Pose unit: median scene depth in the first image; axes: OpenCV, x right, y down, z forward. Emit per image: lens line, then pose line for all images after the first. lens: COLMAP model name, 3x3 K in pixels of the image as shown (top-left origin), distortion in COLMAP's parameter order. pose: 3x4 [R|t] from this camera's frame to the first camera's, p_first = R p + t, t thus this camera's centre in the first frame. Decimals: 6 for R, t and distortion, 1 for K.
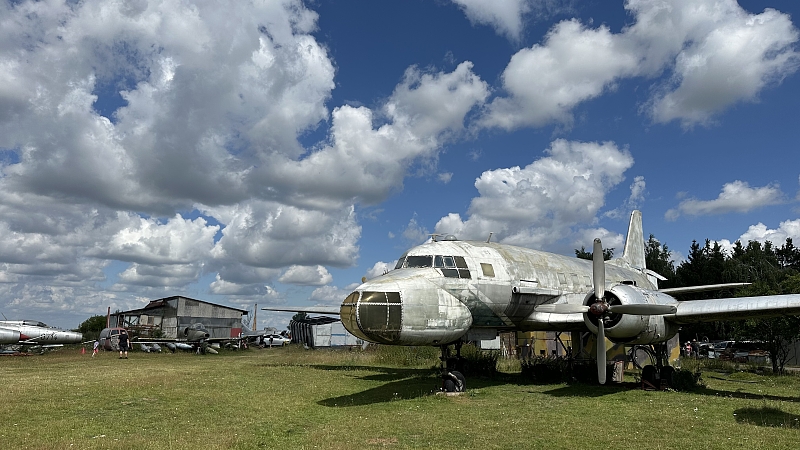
lens RADIAL K [[539.8, 0, 401.5], [0, 539.8, 229.1], [0, 0, 1]] dist [0.063725, -0.108832]
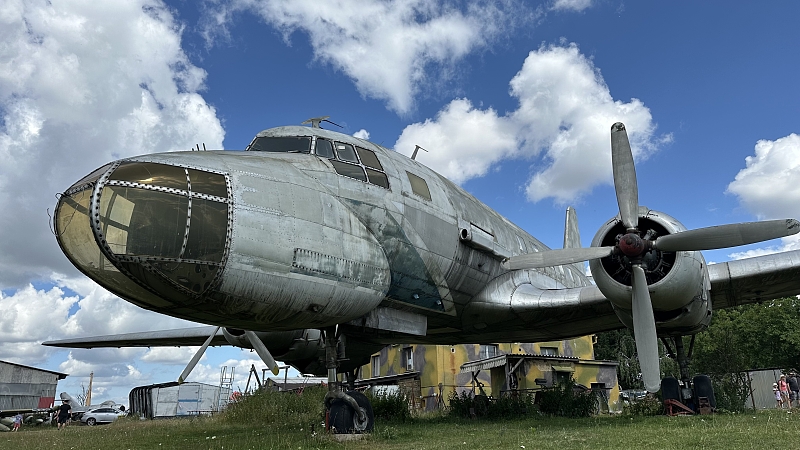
lens RADIAL K [[539.8, 0, 401.5], [0, 539.8, 229.1], [0, 0, 1]] dist [0.063725, -0.108832]
pose [[0.980210, 0.032782, 0.195229, 0.013563], [-0.004076, 0.989326, -0.145661, 0.063329], [-0.197920, 0.141983, 0.969881, 0.164755]]
